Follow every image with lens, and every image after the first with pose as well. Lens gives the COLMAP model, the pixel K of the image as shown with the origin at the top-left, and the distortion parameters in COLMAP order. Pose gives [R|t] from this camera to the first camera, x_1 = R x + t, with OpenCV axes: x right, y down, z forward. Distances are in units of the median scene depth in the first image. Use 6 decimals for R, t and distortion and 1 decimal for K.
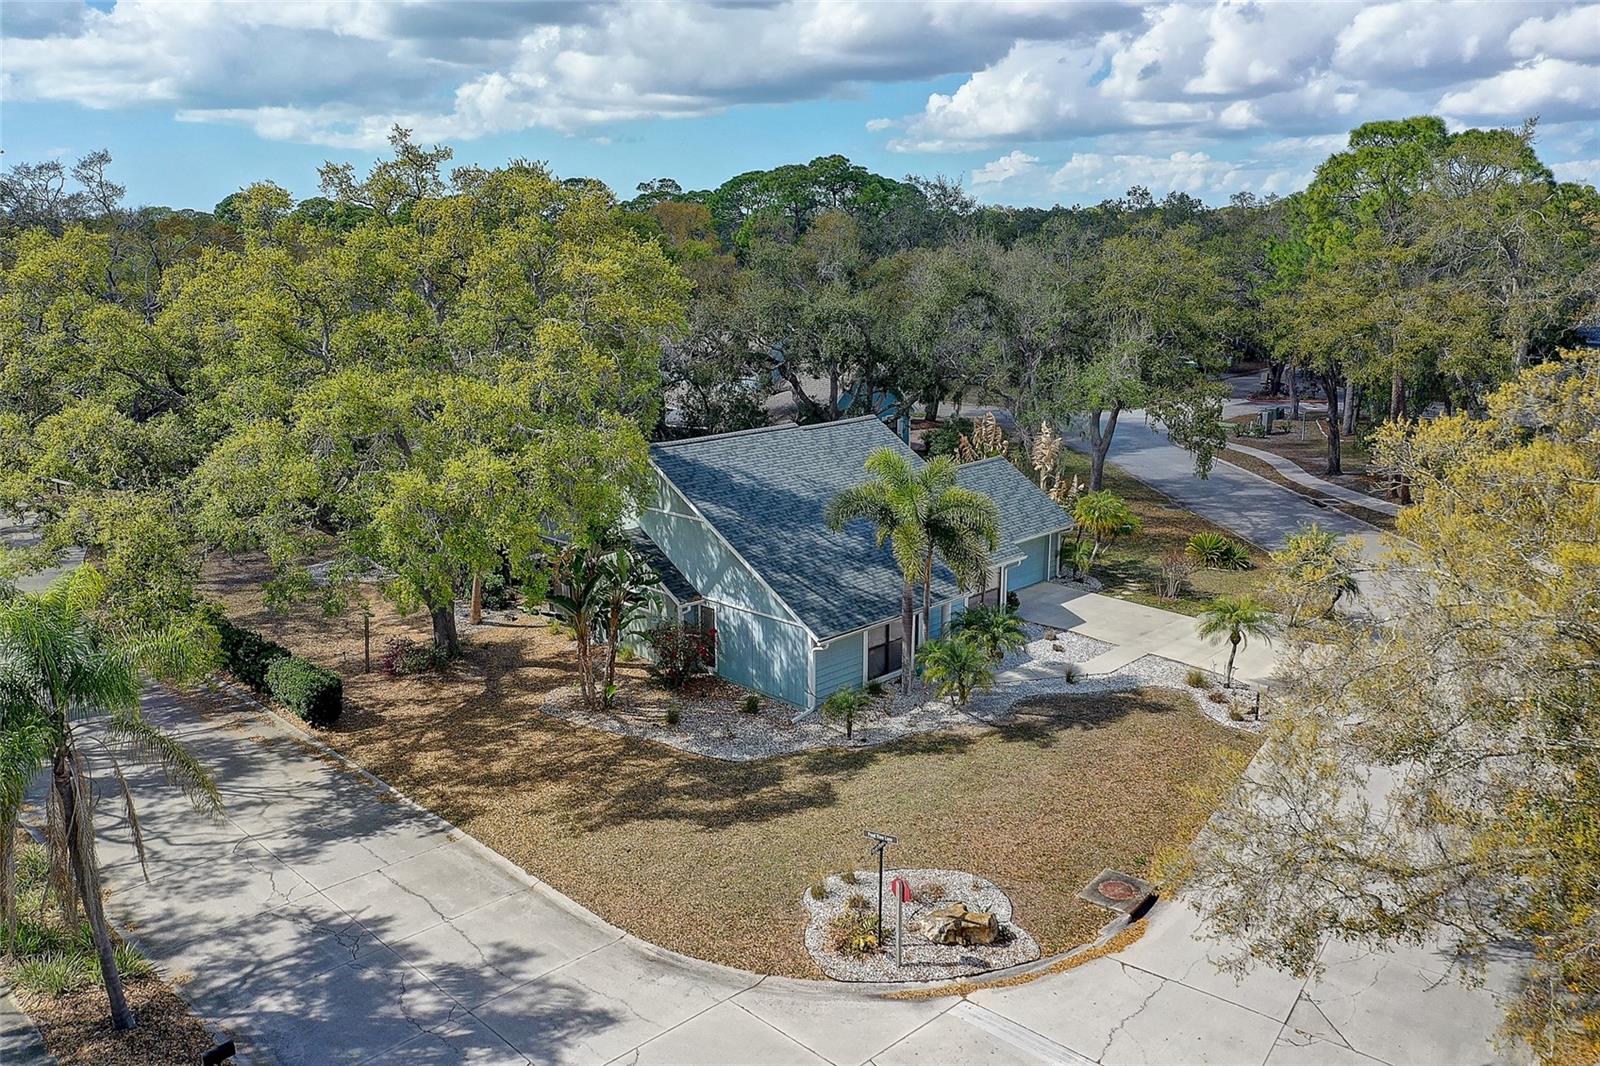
lens RADIAL K [[1316.9, 0, 795.2], [0, 1316.9, 532.9], [0, 0, 1]] dist [-0.005952, -0.006061]
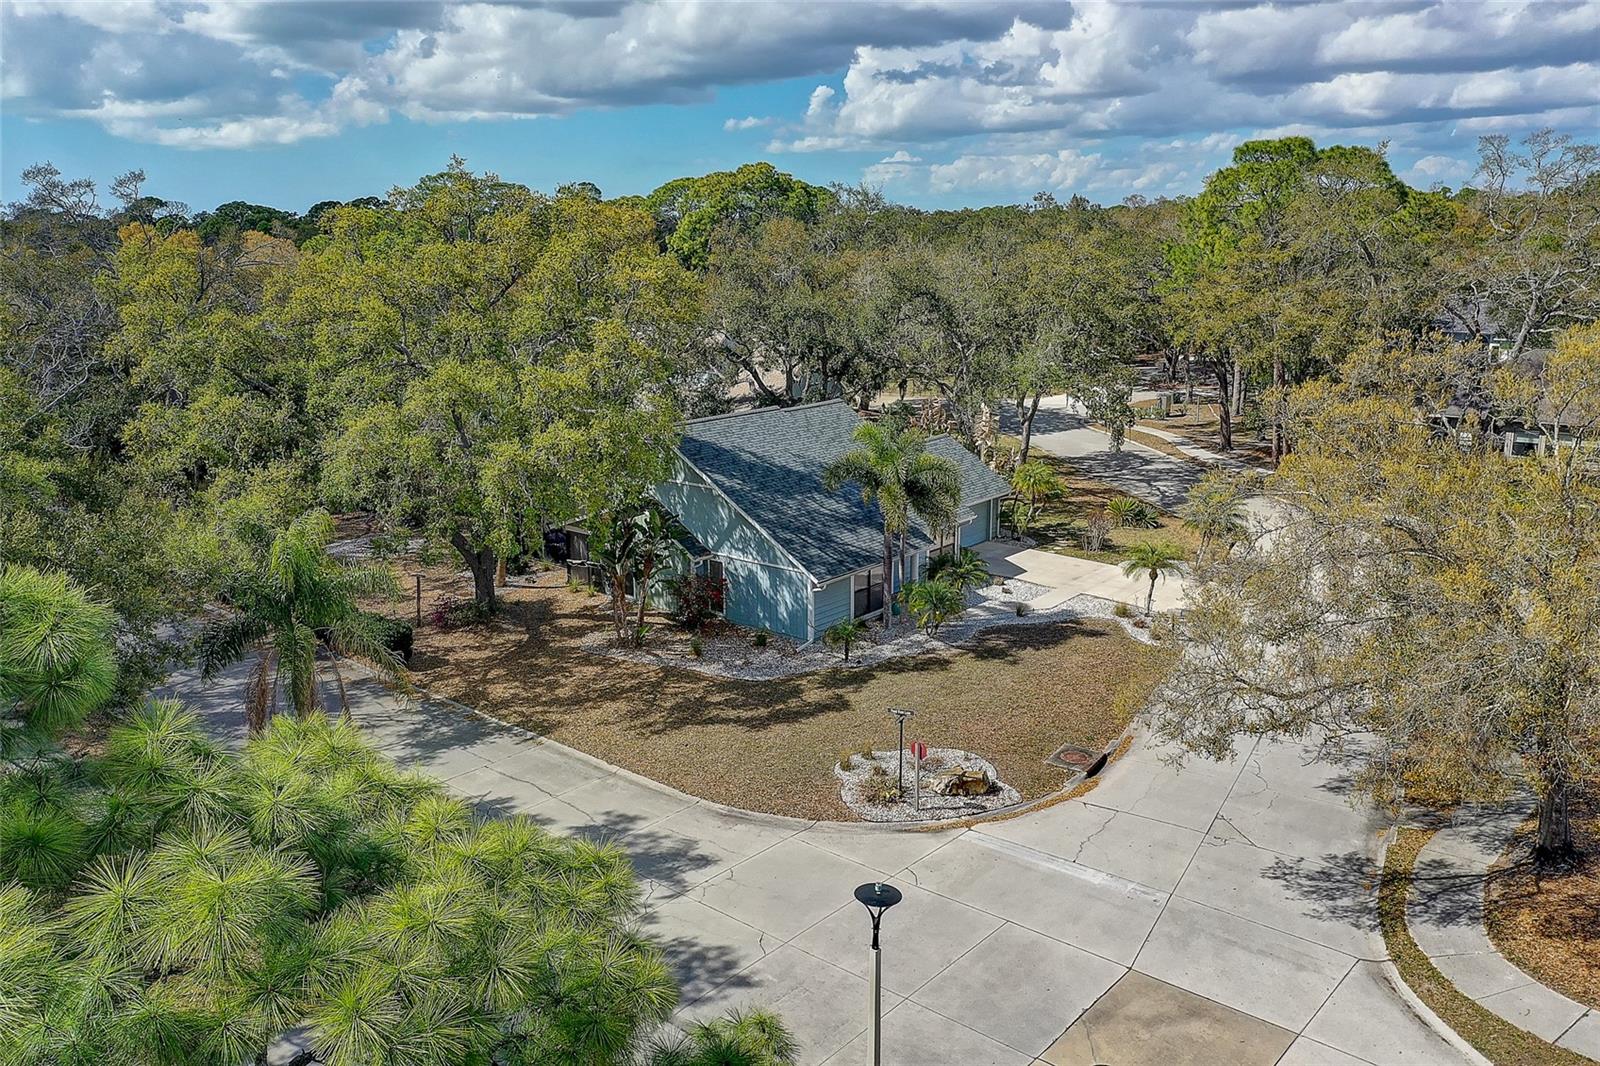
lens RADIAL K [[1316.9, 0, 815.6], [0, 1316.9, 548.9], [0, 0, 1]] dist [-0.005952, -0.006061]
pose [[0.995786, -0.026162, 0.087891, -0.086195], [0.025091, 0.999597, 0.013262, 0.033112], [-0.088203, -0.011001, 0.996042, -0.191815]]
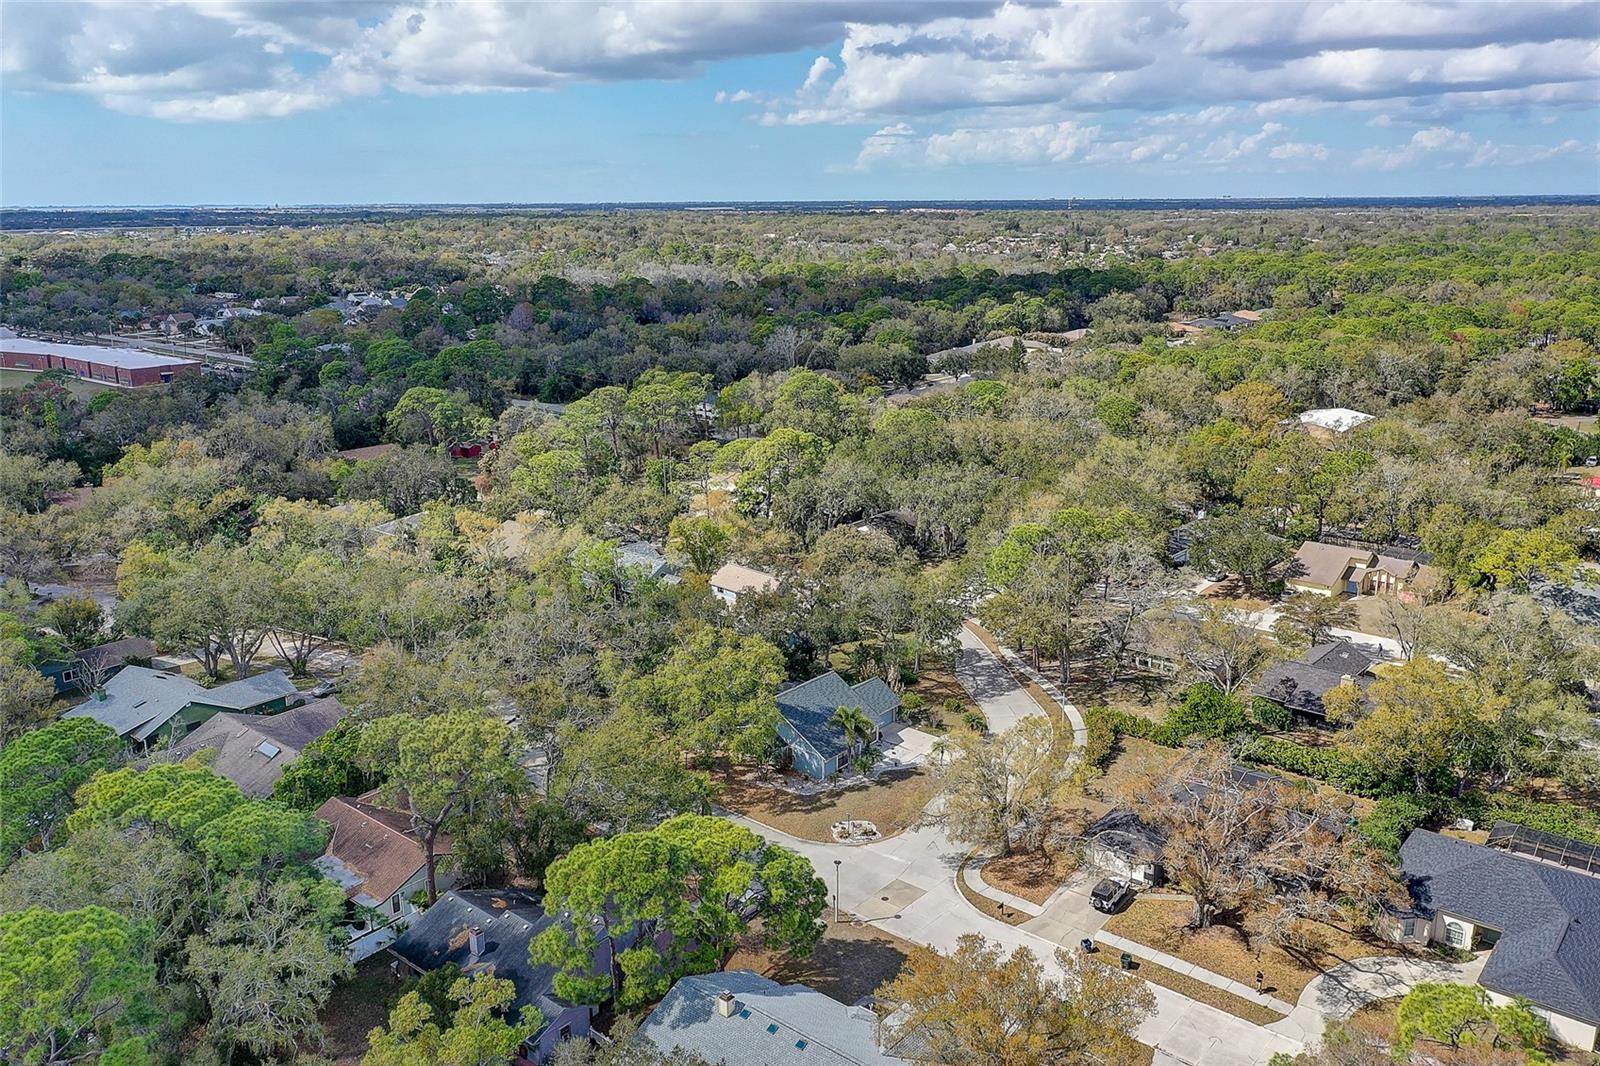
lens RADIAL K [[1316.9, 0, 786.5], [0, 1316.9, 526.8], [0, 0, 1]] dist [-0.005952, -0.006061]
pose [[0.997057, -0.030180, 0.070468, -0.313166], [0.029171, 0.999457, 0.015308, -0.594022], [-0.070892, -0.013207, 0.997397, -2.497777]]
